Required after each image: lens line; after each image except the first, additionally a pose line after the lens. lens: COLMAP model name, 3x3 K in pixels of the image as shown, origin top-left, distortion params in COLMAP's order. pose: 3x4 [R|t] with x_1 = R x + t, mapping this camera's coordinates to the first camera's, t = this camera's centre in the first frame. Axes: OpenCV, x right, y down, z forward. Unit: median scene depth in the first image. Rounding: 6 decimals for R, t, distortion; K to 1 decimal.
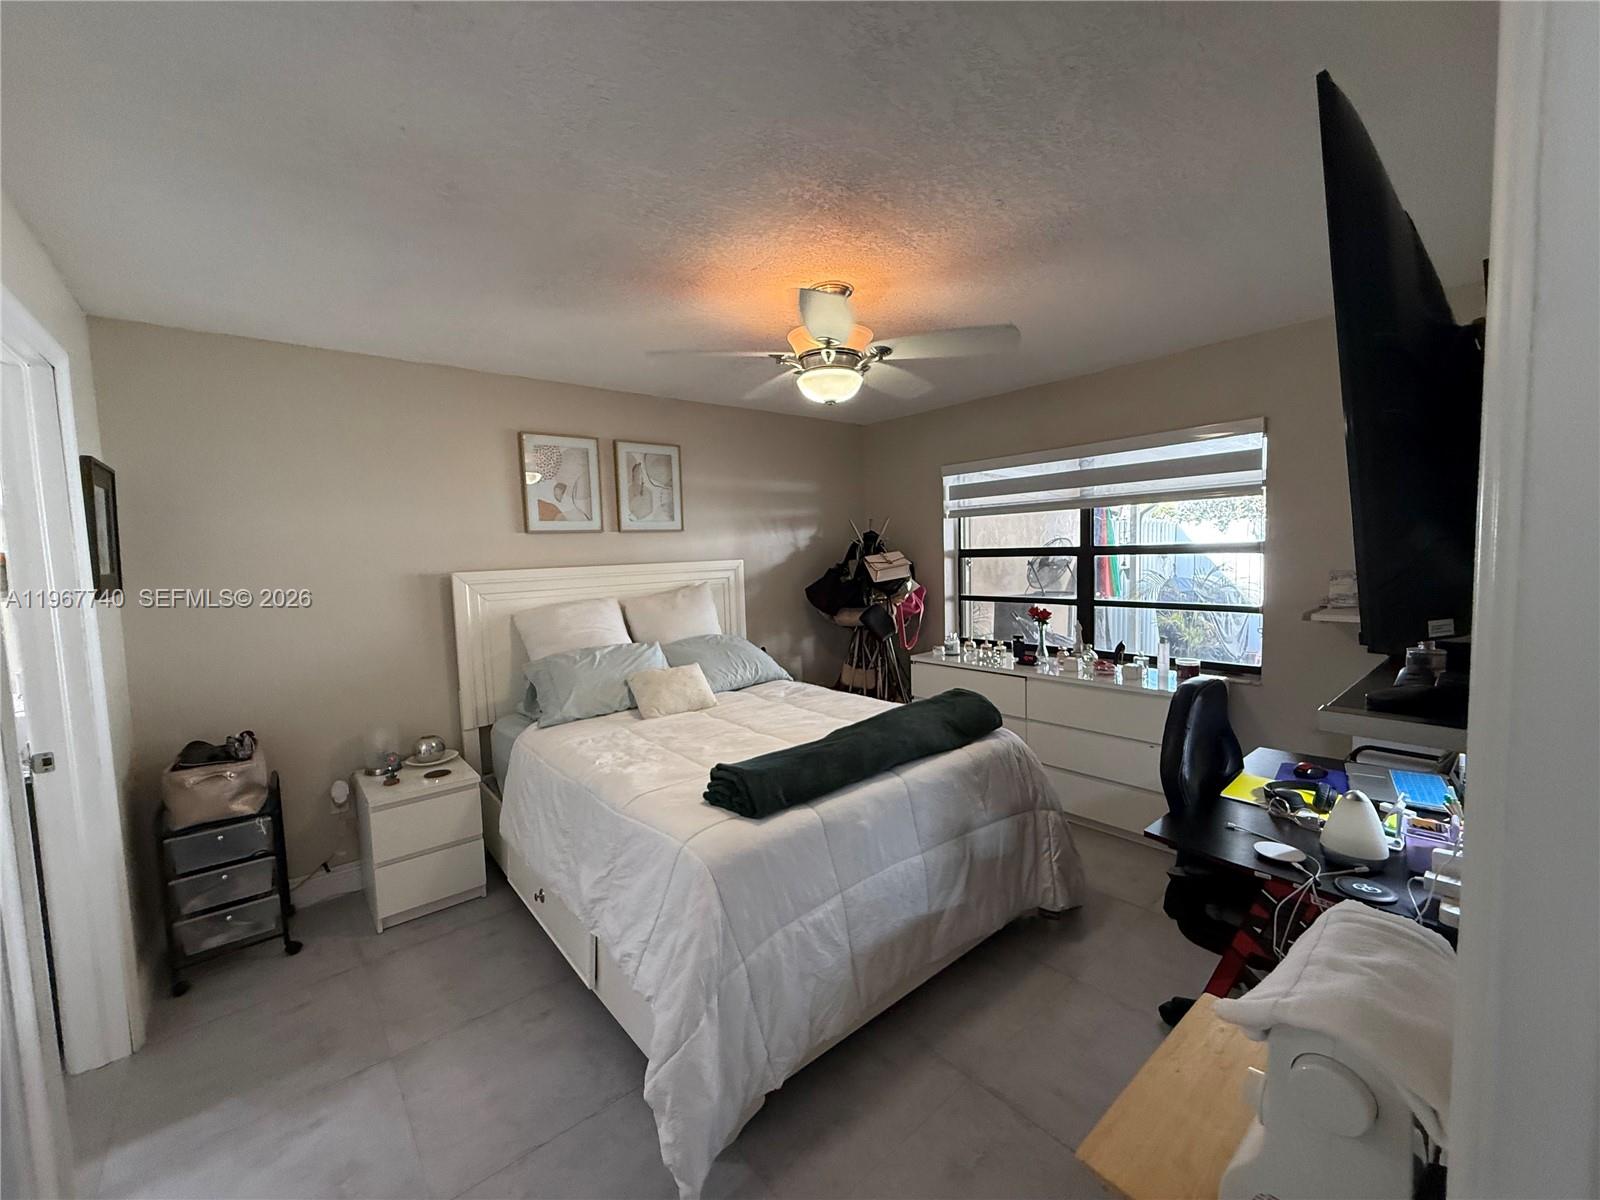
lens RADIAL K [[646.6, 0, 802.5], [0, 646.6, 597.8], [0, 0, 1]] dist [-0.000797, -0.000052]
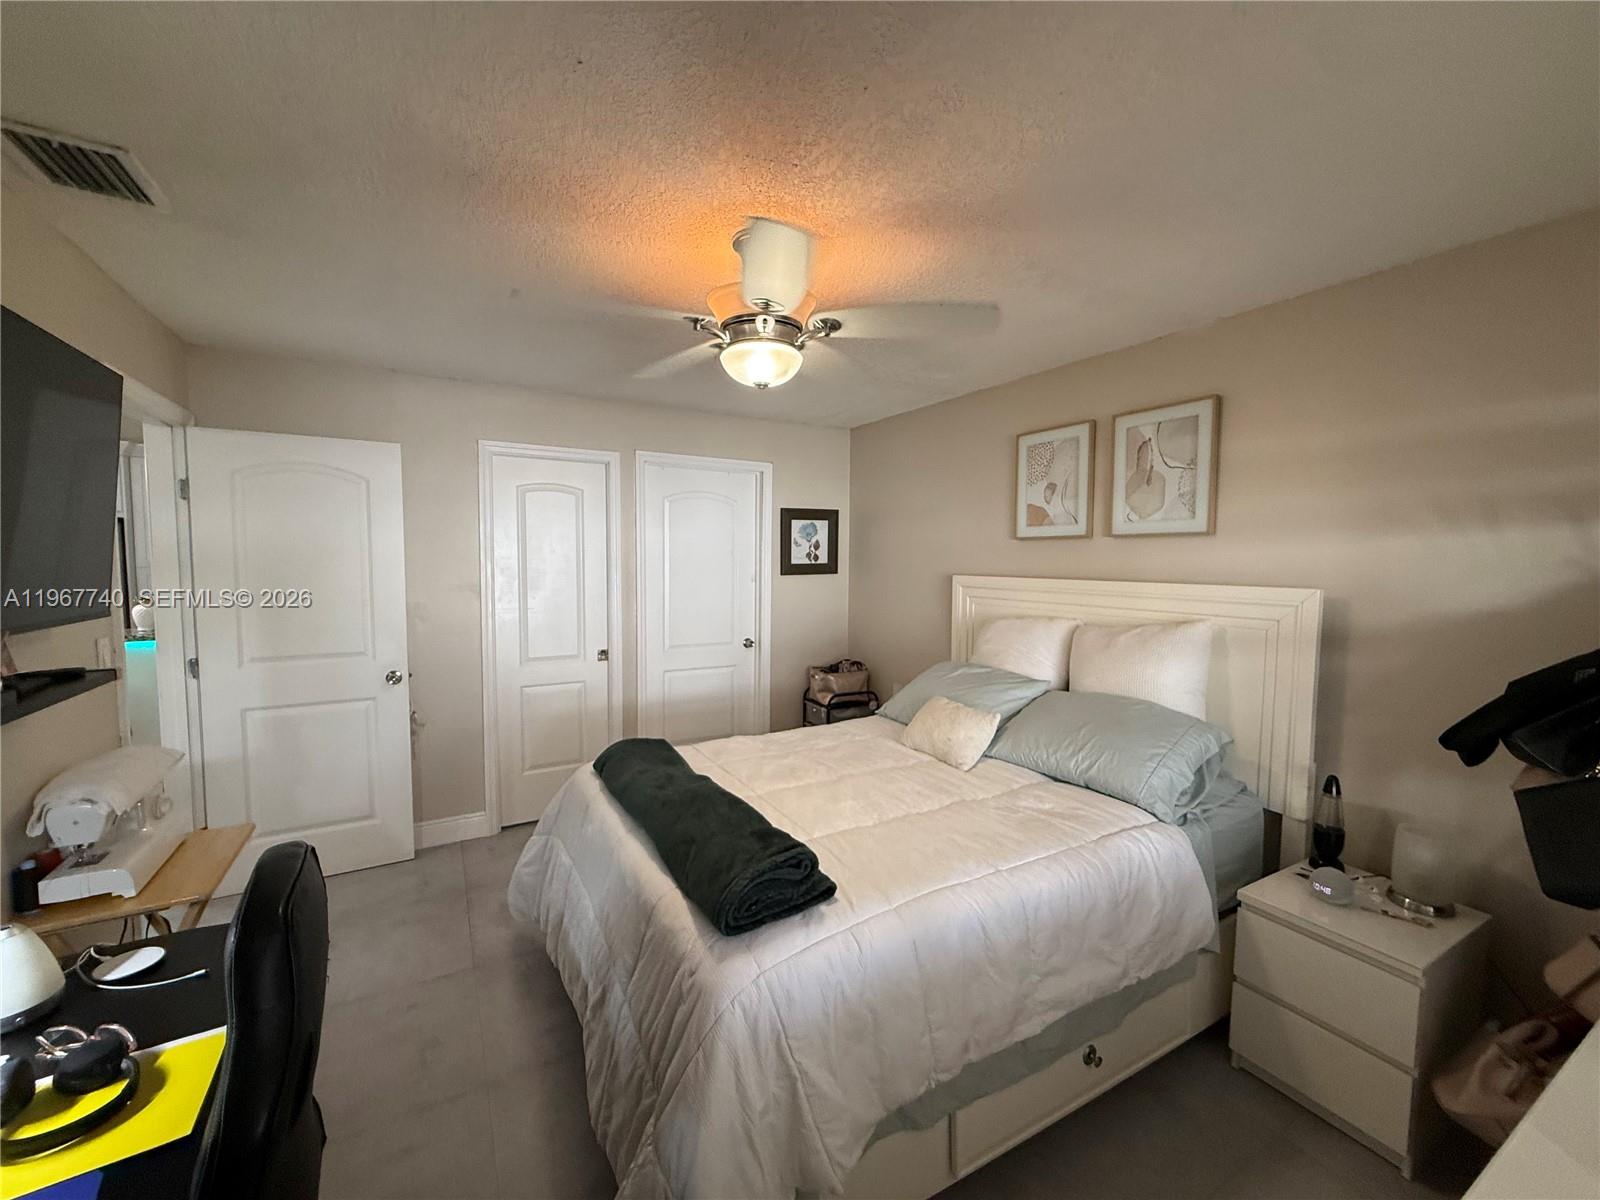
lens RADIAL K [[646.6, 0, 799.6], [0, 646.6, 596.4], [0, 0, 1]] dist [-0.000797, -0.000052]
pose [[-0.183922, 0.093895, -0.978446, 0.557347], [-0.072767, 0.991395, 0.108816, -0.092124], [0.980244, 0.091213, -0.175507, 0.812308]]
